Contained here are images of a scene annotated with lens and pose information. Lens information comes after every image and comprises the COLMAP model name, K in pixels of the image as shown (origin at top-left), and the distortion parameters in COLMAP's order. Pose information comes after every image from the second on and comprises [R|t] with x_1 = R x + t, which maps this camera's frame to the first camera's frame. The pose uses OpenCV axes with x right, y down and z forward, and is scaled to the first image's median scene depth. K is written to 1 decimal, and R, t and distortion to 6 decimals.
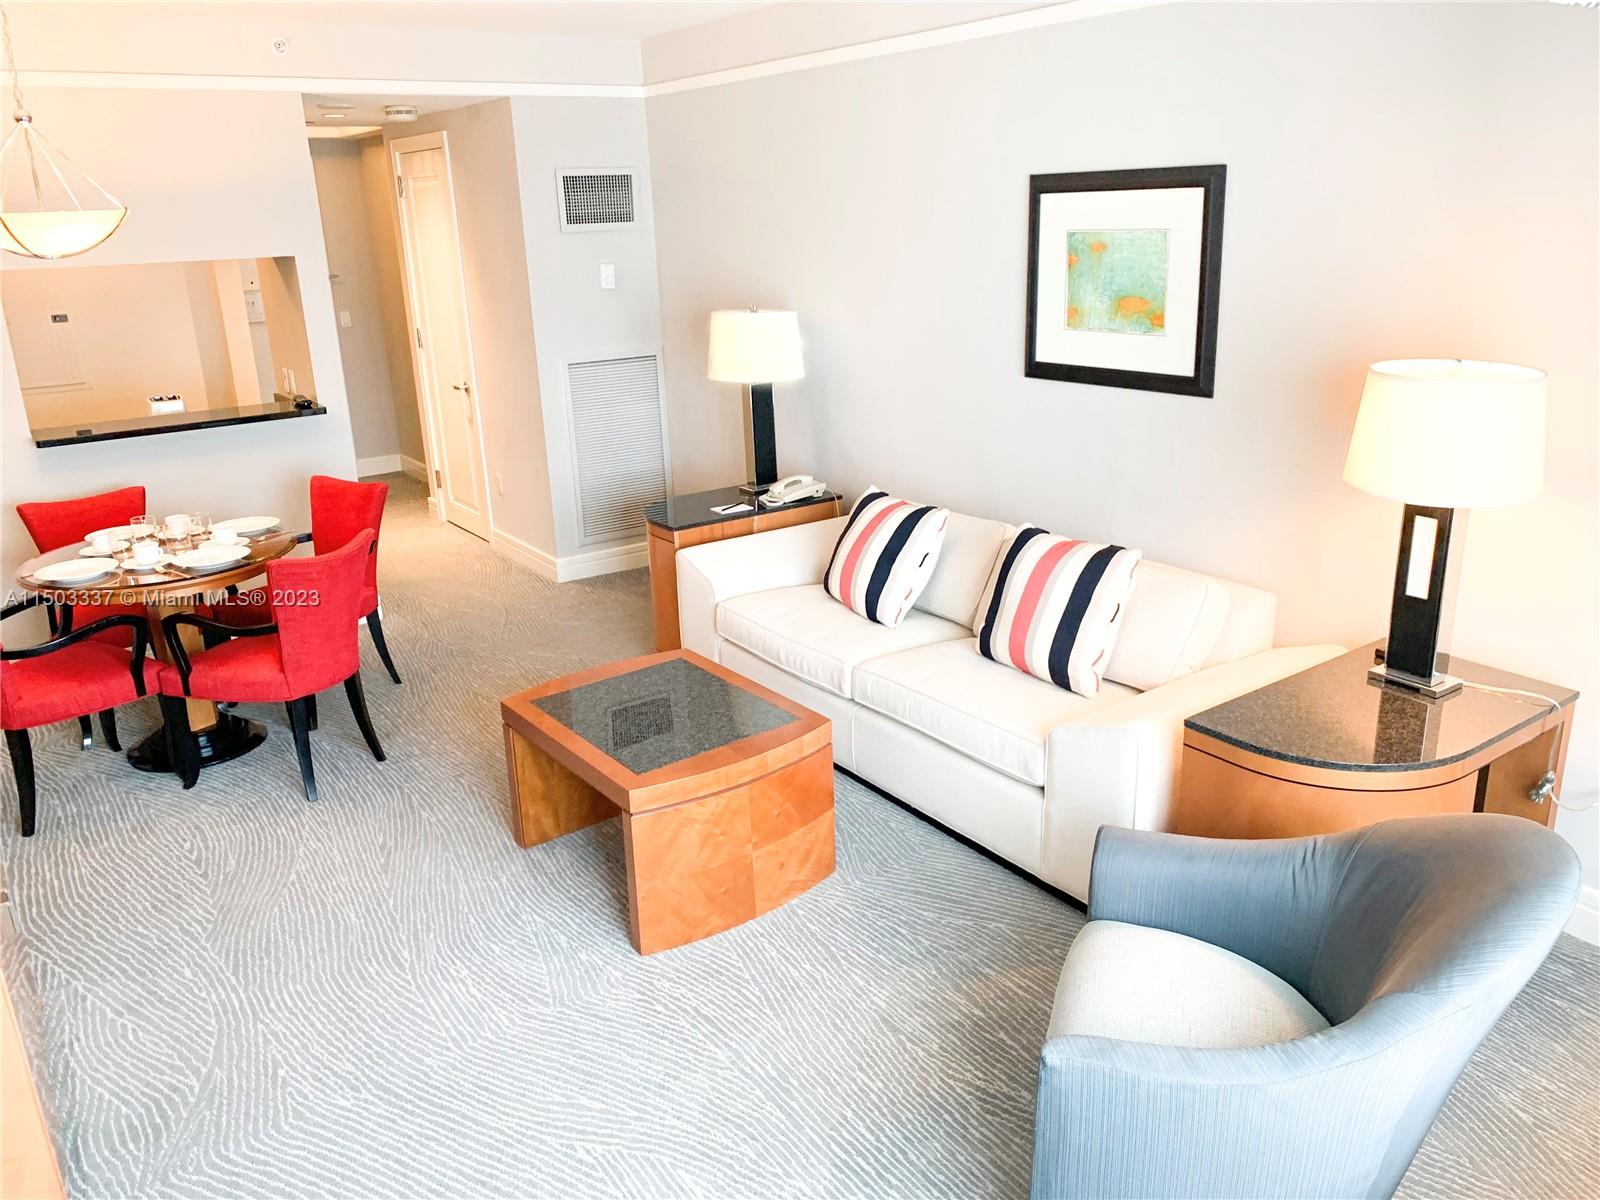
lens RADIAL K [[1208.5, 0, 800.0], [0, 1208.5, 600.0], [0, 0, 1]] dist [0.022992, 0.008392]
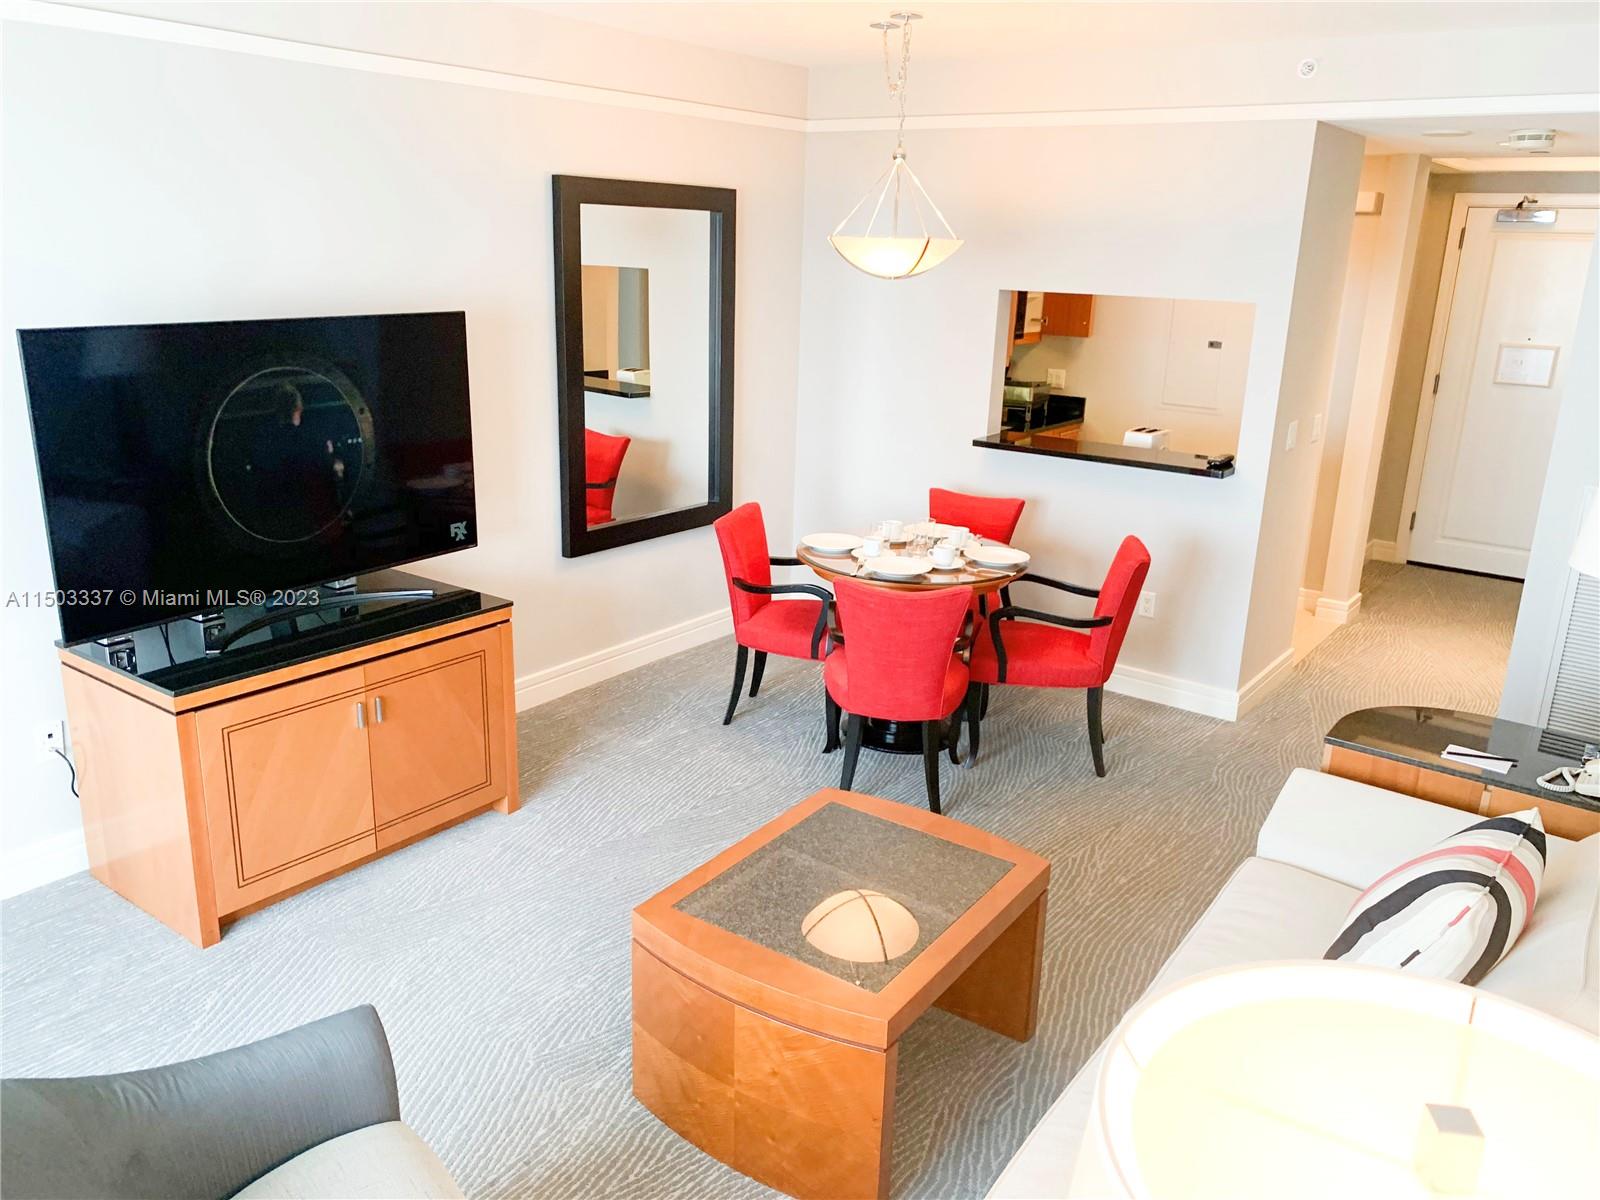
lens RADIAL K [[1208.5, 0, 800.0], [0, 1208.5, 600.0], [0, 0, 1]] dist [0.022992, 0.008392]
pose [[0.287246, 0.306840, -0.907380, 0.502008], [-0.346959, 0.916303, 0.200022, -0.204887], [0.892810, 0.257368, 0.369666, 0.600078]]
